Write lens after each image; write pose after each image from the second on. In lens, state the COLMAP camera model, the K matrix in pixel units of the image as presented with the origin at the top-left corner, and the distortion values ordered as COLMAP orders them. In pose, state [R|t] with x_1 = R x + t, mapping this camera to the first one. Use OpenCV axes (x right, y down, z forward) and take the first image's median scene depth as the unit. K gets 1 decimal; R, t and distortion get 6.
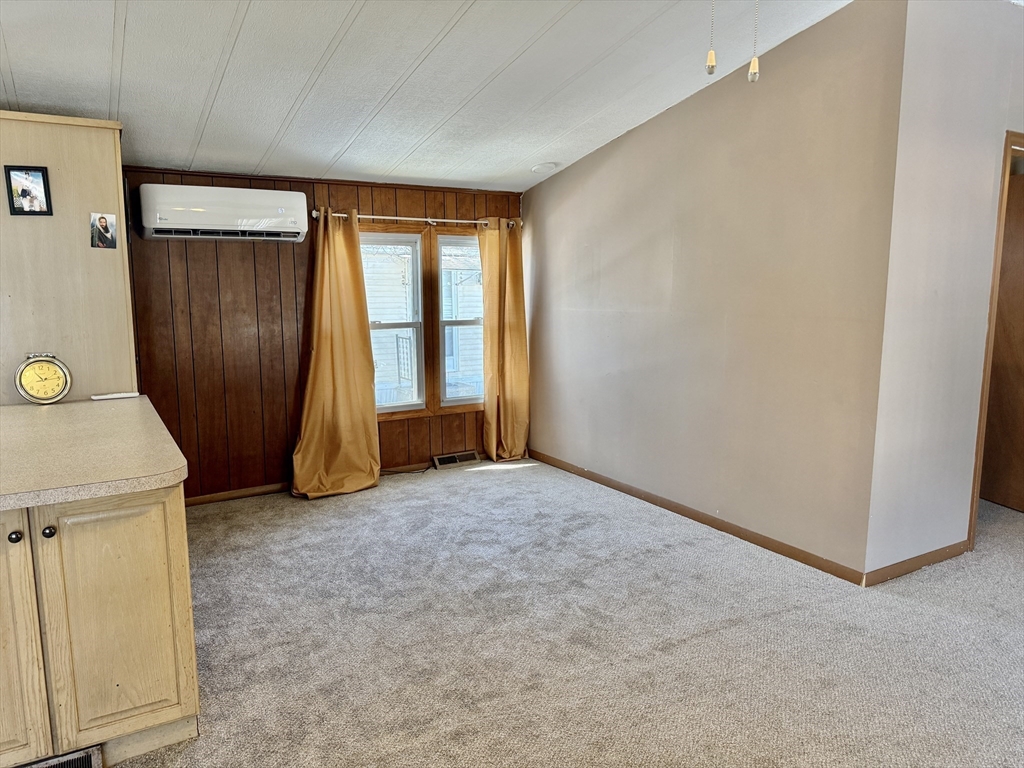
lens RADIAL K [[717.9, 0, 511.9], [0, 717.9, 385.7], [0, 0, 1]] dist [0.061994, -0.069365]
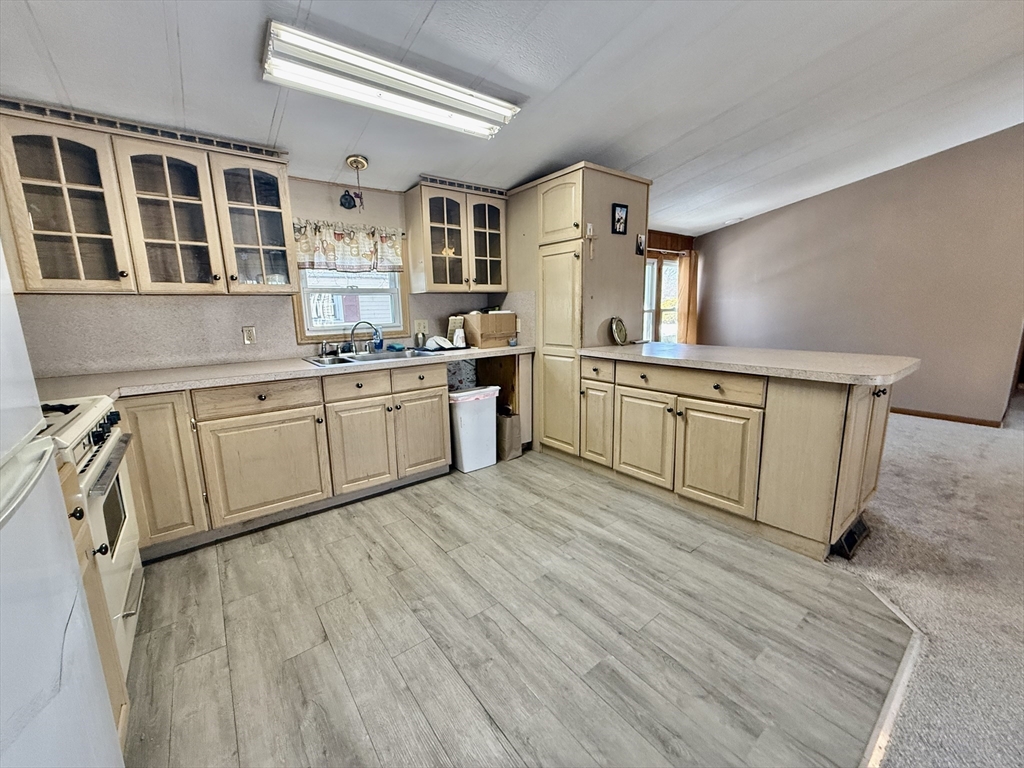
lens RADIAL K [[408.9, 0, 513.1], [0, 408.9, 381.1], [0, 0, 1]] dist [0.000889, -0.000435]
pose [[0.991674, -0.038344, 0.122930, -0.828781], [0.034066, 0.998745, 0.036716, 0.053128], [-0.124184, -0.032222, 0.991736, 0.054054]]
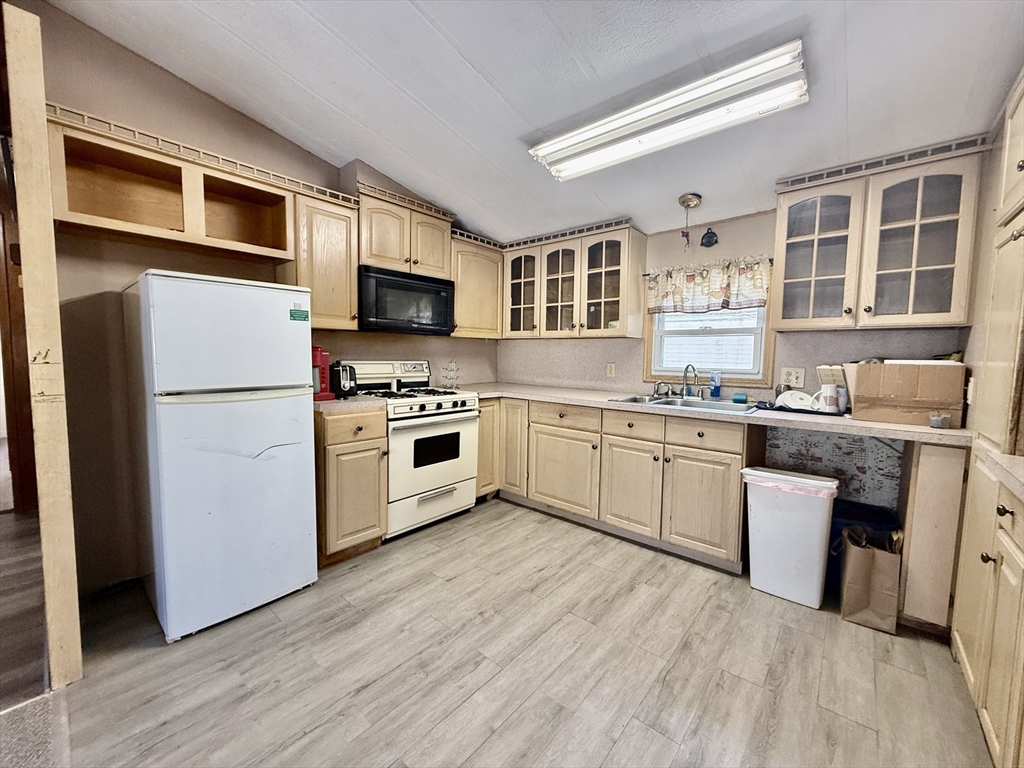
lens RADIAL K [[408.9, 0, 510.0], [0, 408.9, 382.0], [0, 0, 1]] dist [0.000889, -0.000435]
pose [[0.318990, 0.075679, -0.944732, -0.445520], [-0.147448, 0.988632, 0.029410, 0.017228], [0.936218, 0.129917, 0.326522, 0.320294]]
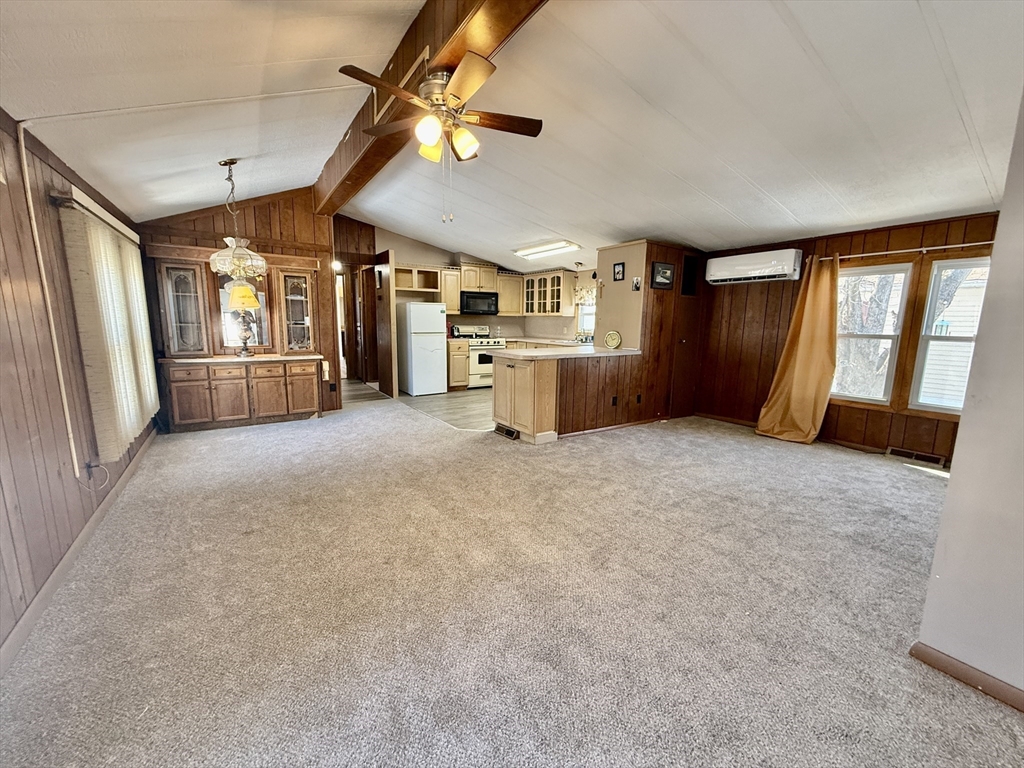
lens RADIAL K [[408.9, 0, 509.8], [0, 408.9, 385.2], [0, 0, 1]] dist [0.000889, -0.000435]
pose [[0.057128, 0.163084, -0.984957, 0.739769], [-0.153027, 0.976340, 0.152782, -0.014719], [0.986569, 0.141997, 0.080733, 0.413399]]
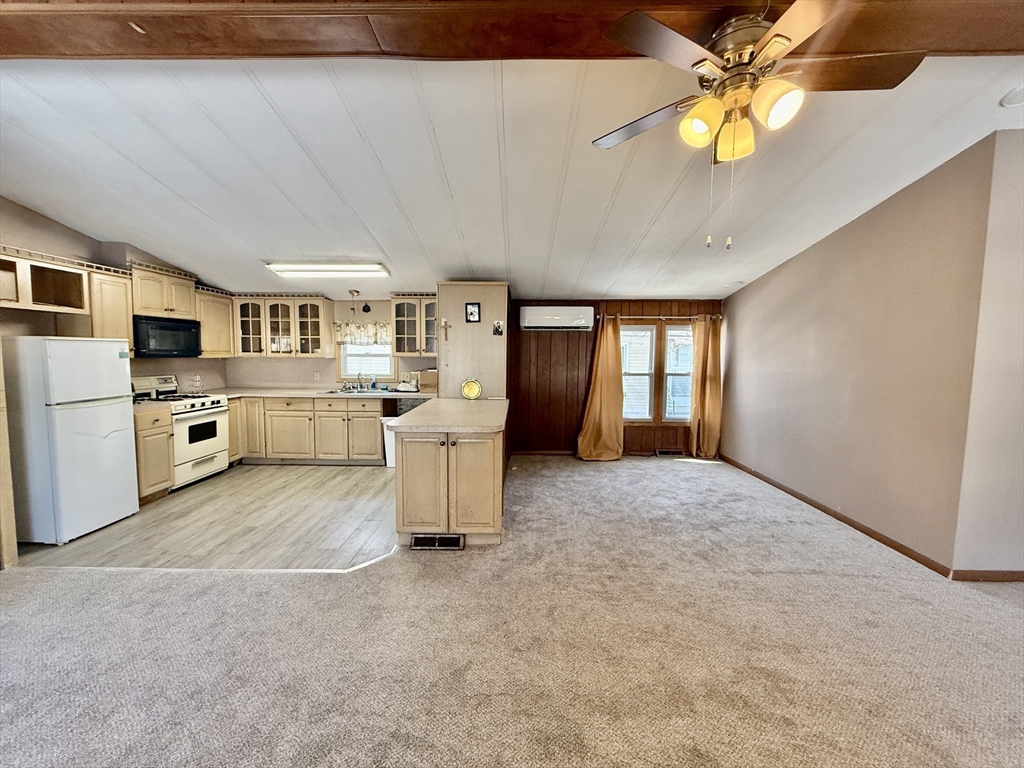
lens RADIAL K [[408.9, 0, 511.8], [0, 408.9, 382.4], [0, 0, 1]] dist [0.000889, -0.000435]
pose [[0.853210, 0.048912, -0.519269, 0.144070], [-0.085249, 0.995282, -0.046323, 0.016733], [0.514553, 0.083791, 0.853355, -0.077539]]
